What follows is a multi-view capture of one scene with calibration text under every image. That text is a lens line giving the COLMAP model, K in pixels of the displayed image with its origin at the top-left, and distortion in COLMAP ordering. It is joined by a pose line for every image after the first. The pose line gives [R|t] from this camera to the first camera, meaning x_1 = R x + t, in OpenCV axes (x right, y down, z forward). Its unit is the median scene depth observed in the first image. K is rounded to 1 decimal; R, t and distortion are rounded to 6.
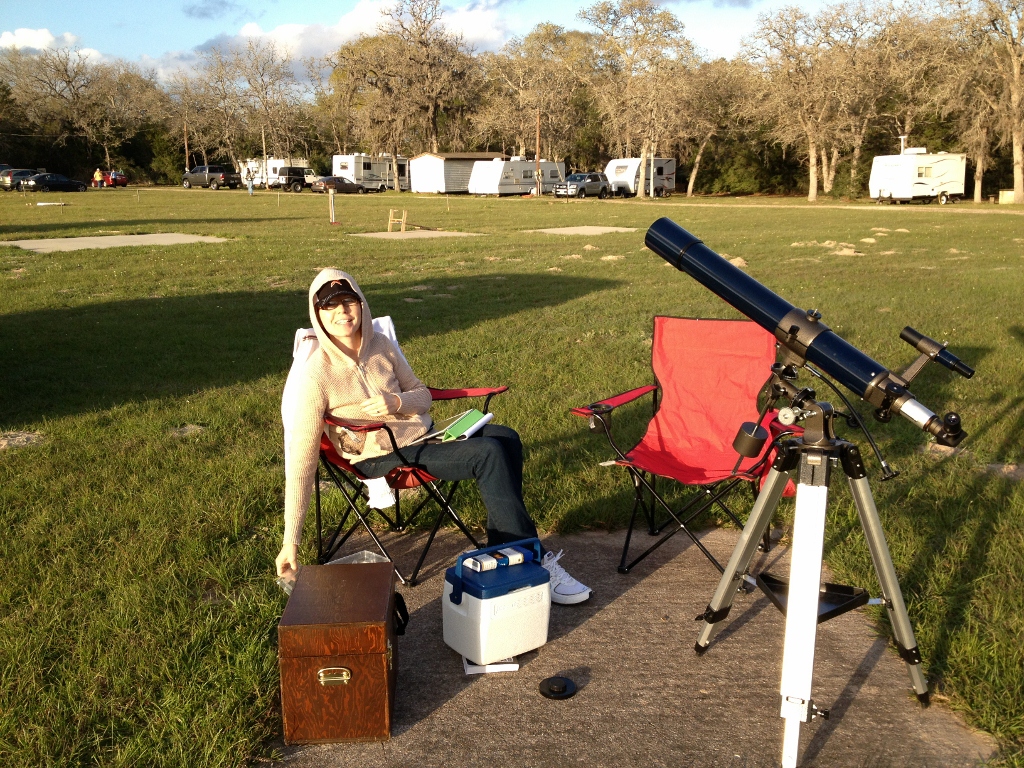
lens RADIAL K [[931.5, 0, 509.2], [0, 931.5, 386.9], [0, 0, 1]] dist [0.117969, -0.230841]
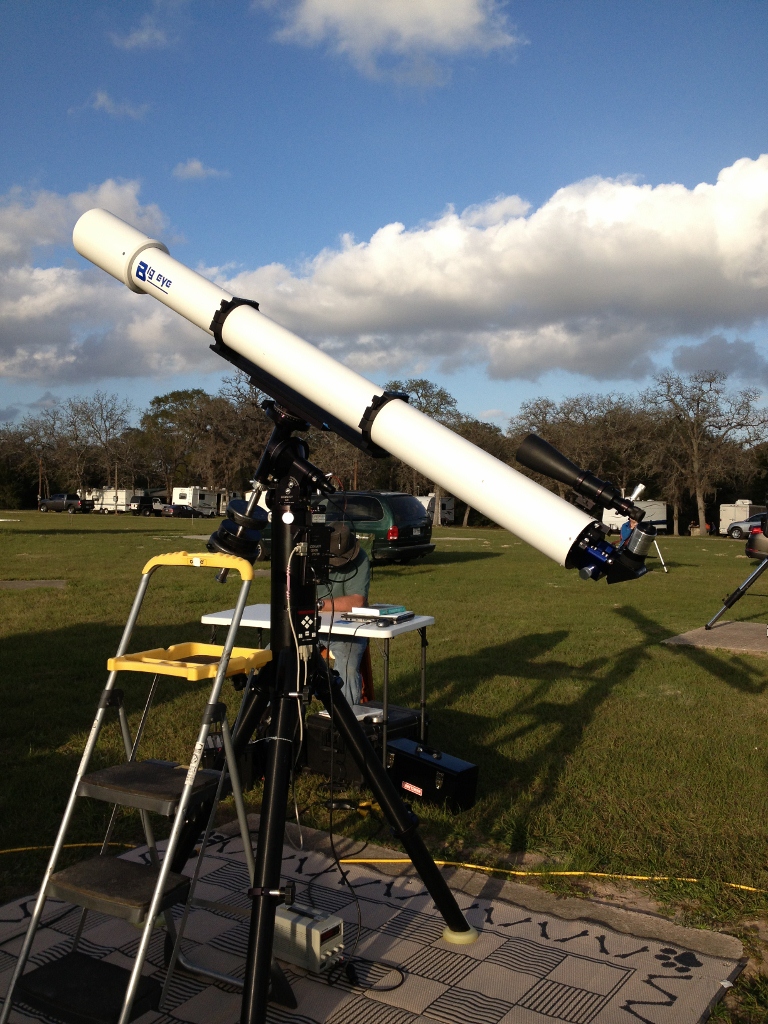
lens RADIAL K [[930.7, 0, 392.7], [0, 930.7, 518.7], [0, 0, 1]] dist [0.112031, -0.245272]
pose [[0.986751, 0.024676, 0.160354, -0.107626], [0.009856, 0.977424, -0.211058, 0.052552], [-0.161942, 0.209843, 0.964231, -0.209724]]
